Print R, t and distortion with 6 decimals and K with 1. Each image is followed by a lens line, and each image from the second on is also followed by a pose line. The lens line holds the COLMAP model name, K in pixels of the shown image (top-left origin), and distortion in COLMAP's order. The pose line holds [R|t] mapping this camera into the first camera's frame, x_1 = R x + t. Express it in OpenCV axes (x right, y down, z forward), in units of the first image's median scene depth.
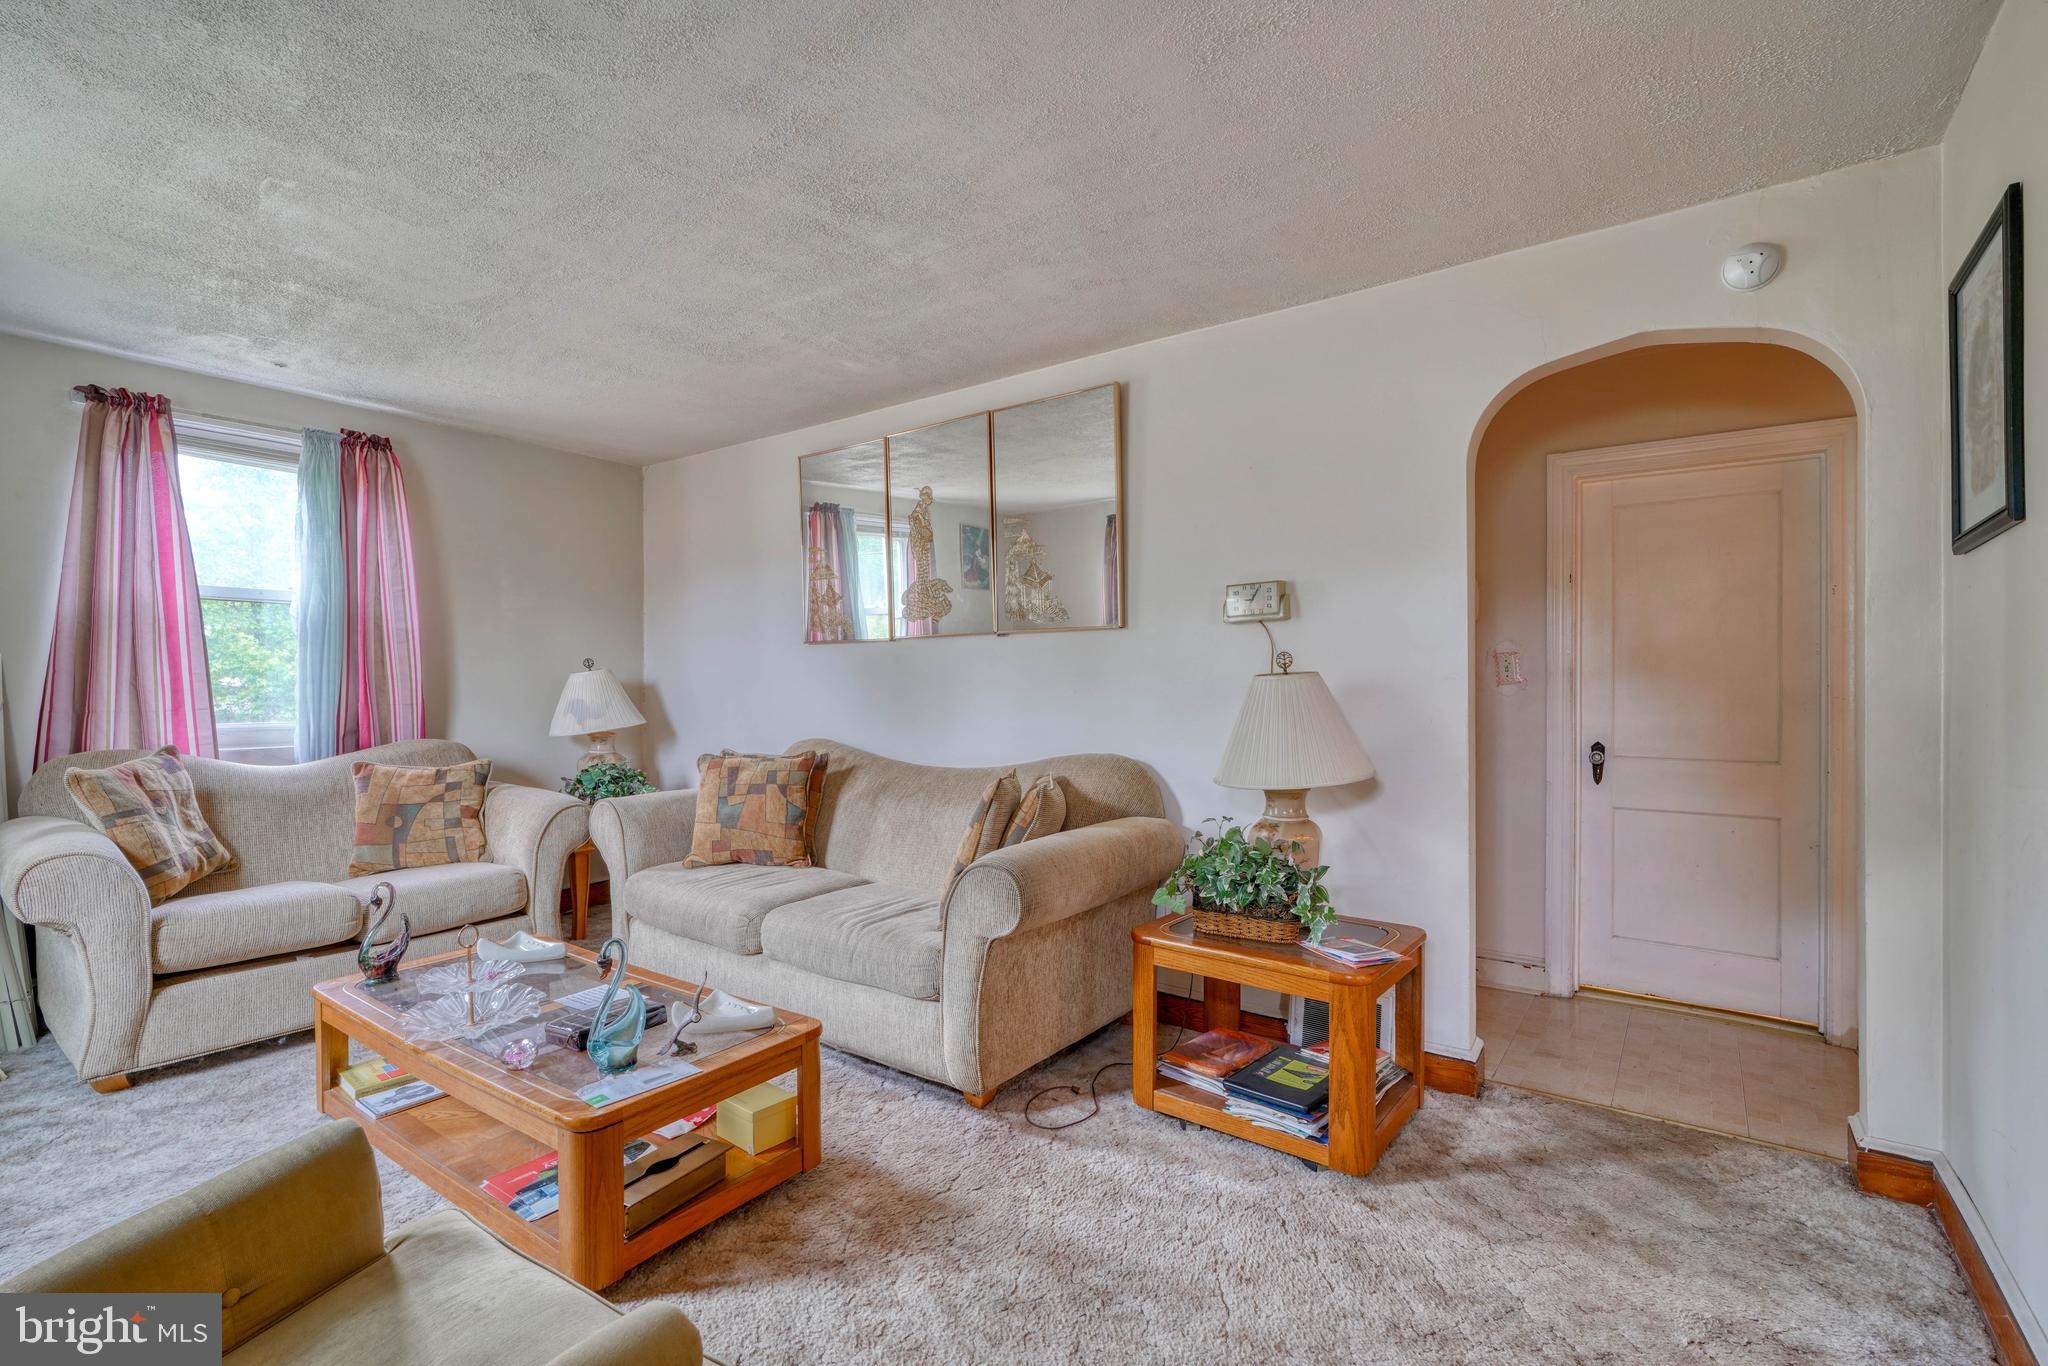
lens RADIAL K [[918.6, 0, 1023.8], [0, 918.6, 650.7], [0, 0, 1]] dist [0.001320, 0.000699]
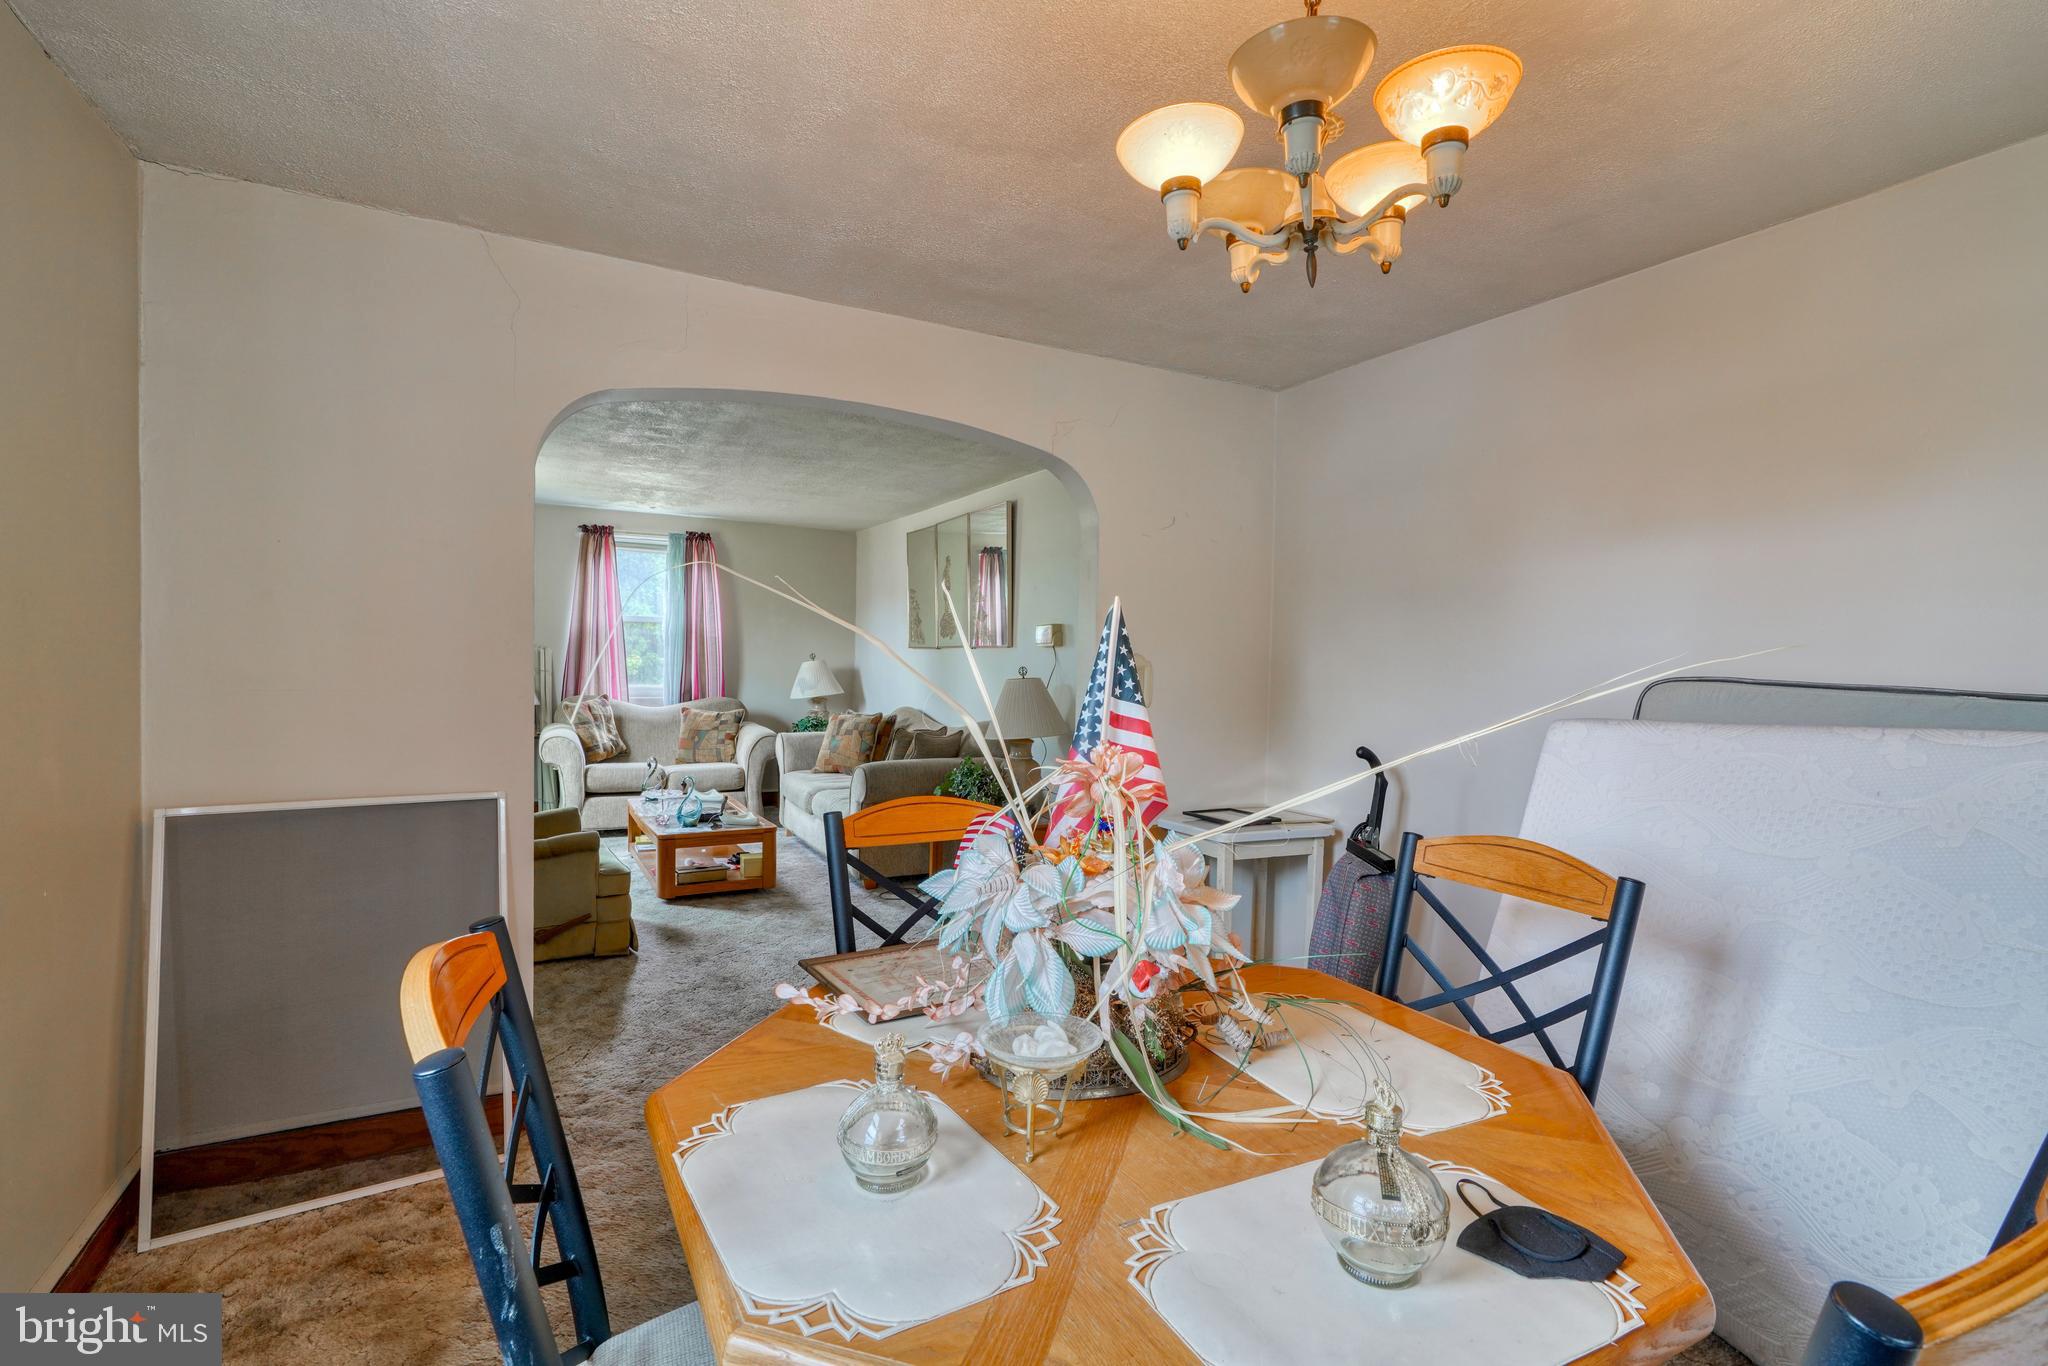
lens RADIAL K [[935.8, 0, 1021.8], [0, 935.8, 637.6], [0, 0, 1]] dist [-0.004402, 0.000100]
pose [[0.902473, 0.013997, -0.430518, 0.788837], [-0.010173, 0.999886, 0.011183, -0.056607], [0.430626, -0.005712, 0.902513, -0.488695]]
